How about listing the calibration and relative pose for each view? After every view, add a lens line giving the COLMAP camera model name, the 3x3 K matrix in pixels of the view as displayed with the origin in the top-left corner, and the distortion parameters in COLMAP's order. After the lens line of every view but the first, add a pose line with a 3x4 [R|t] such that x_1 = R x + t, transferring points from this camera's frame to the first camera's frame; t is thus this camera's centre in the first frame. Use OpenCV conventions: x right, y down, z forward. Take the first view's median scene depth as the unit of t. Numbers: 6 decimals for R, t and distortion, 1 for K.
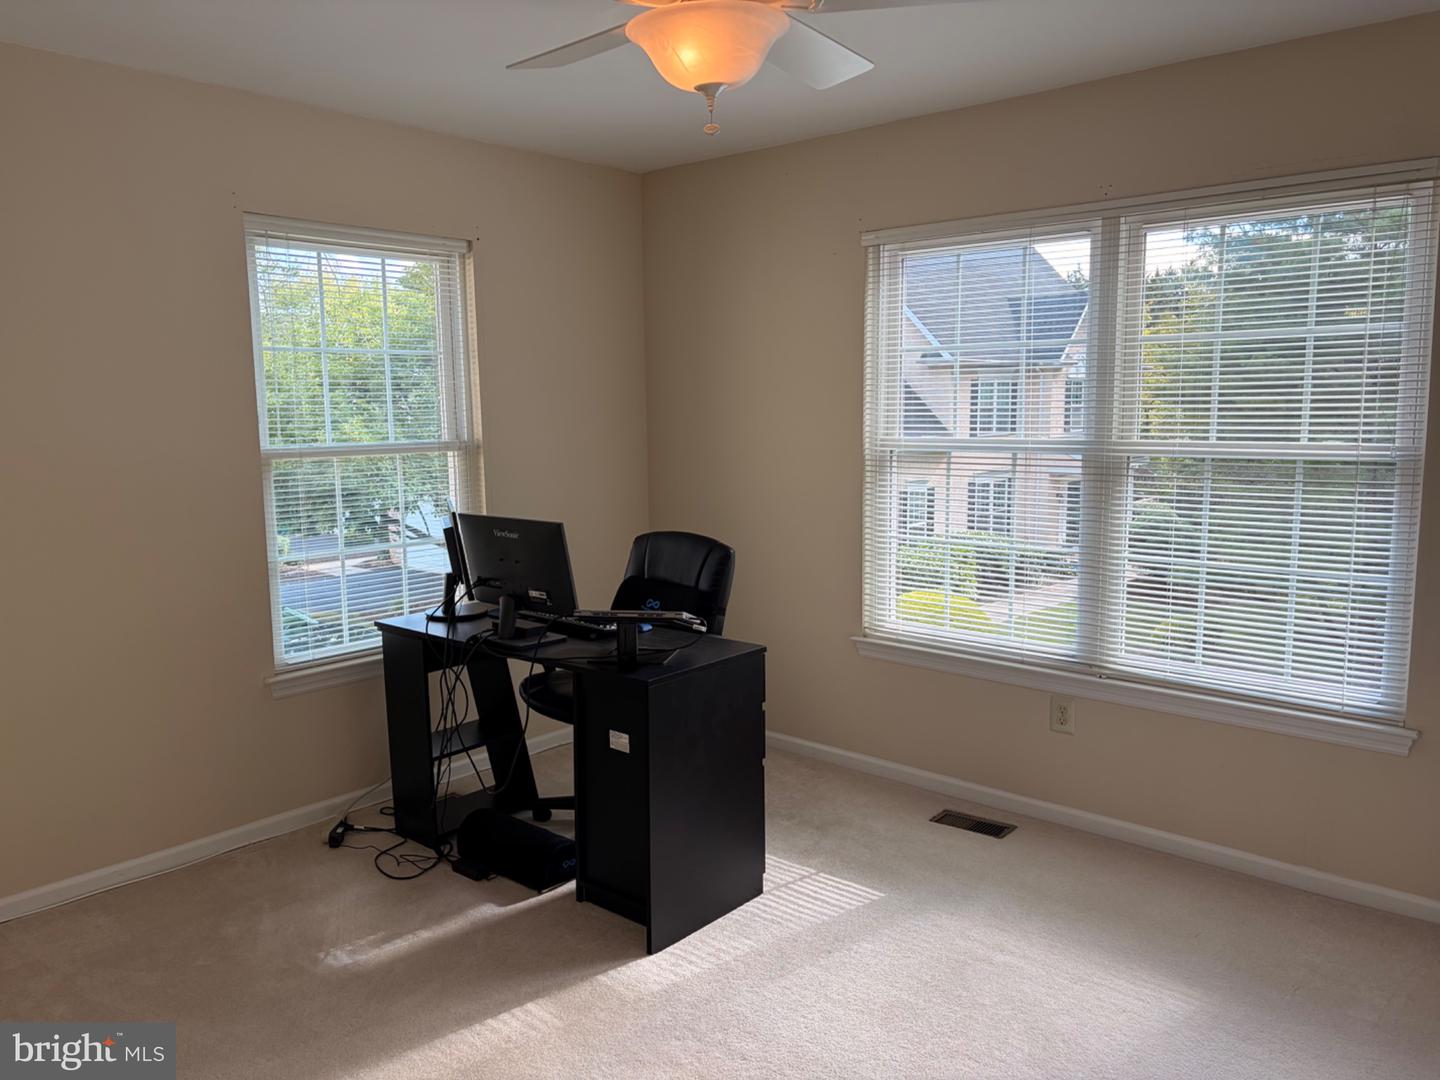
lens RADIAL K [[1091.4, 0, 718.4], [0, 1091.4, 537.9], [0, 0, 1]] dist [0.042386, -0.043978]
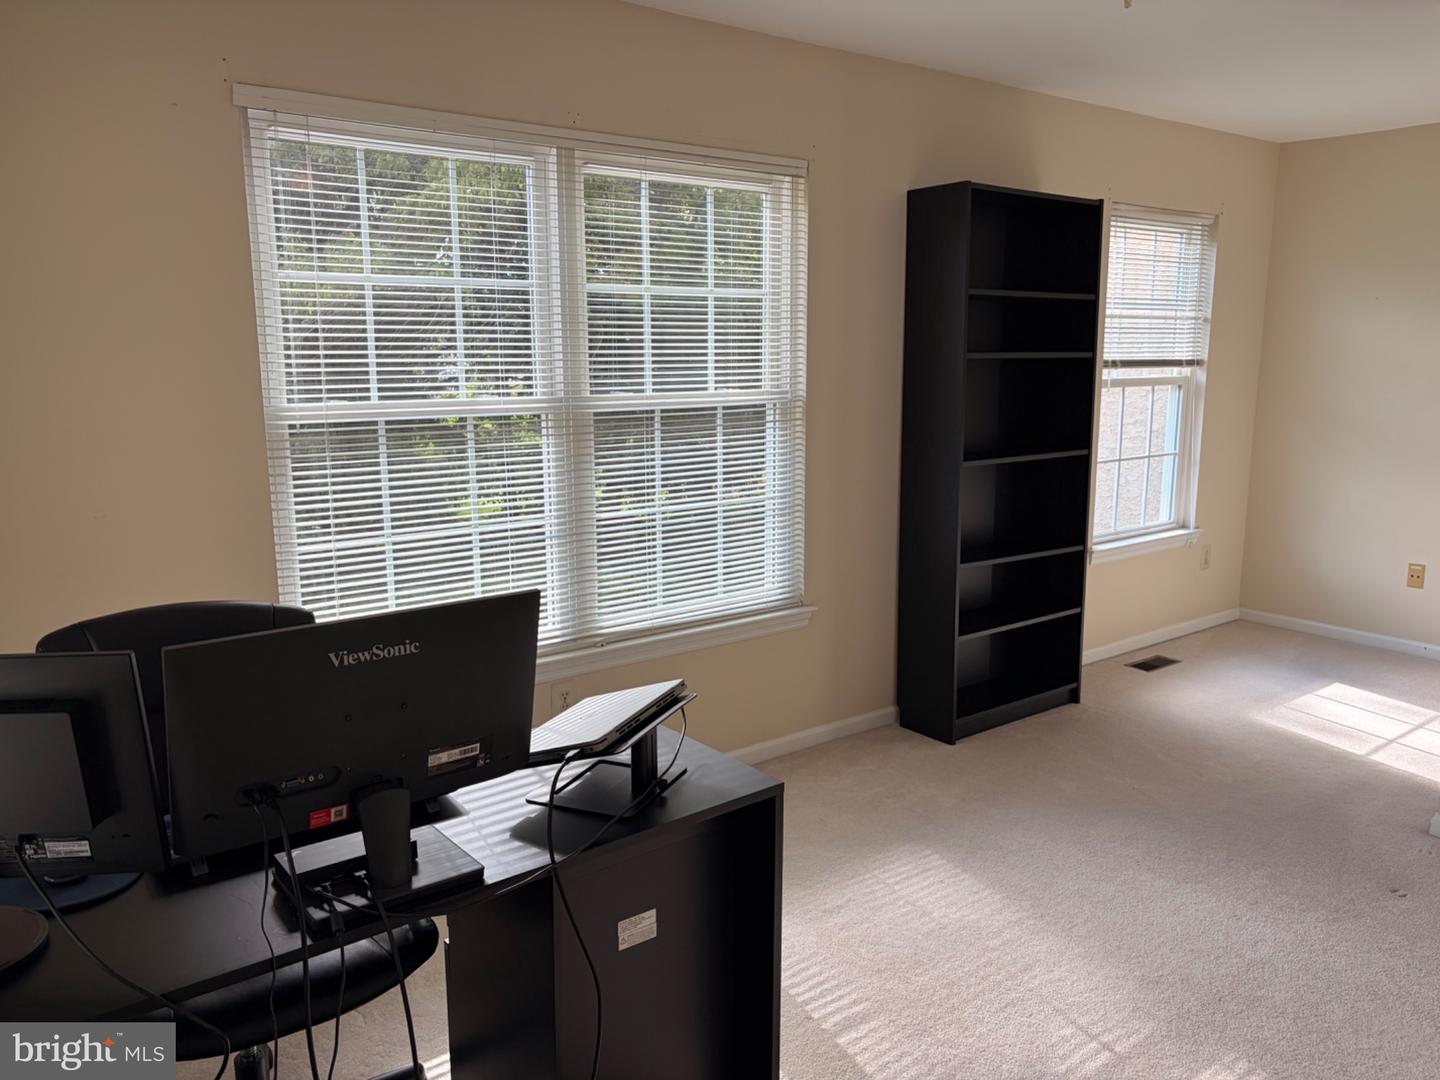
lens RADIAL K [[1091.4, 0, 719.0], [0, 1091.4, 544.4], [0, 0, 1]] dist [0.042386, -0.043978]
pose [[0.180069, -0.167162, 0.969346, -0.573554], [0.119567, 0.981867, 0.147110, -0.092524], [-0.976360, 0.089412, 0.196791, 0.755799]]
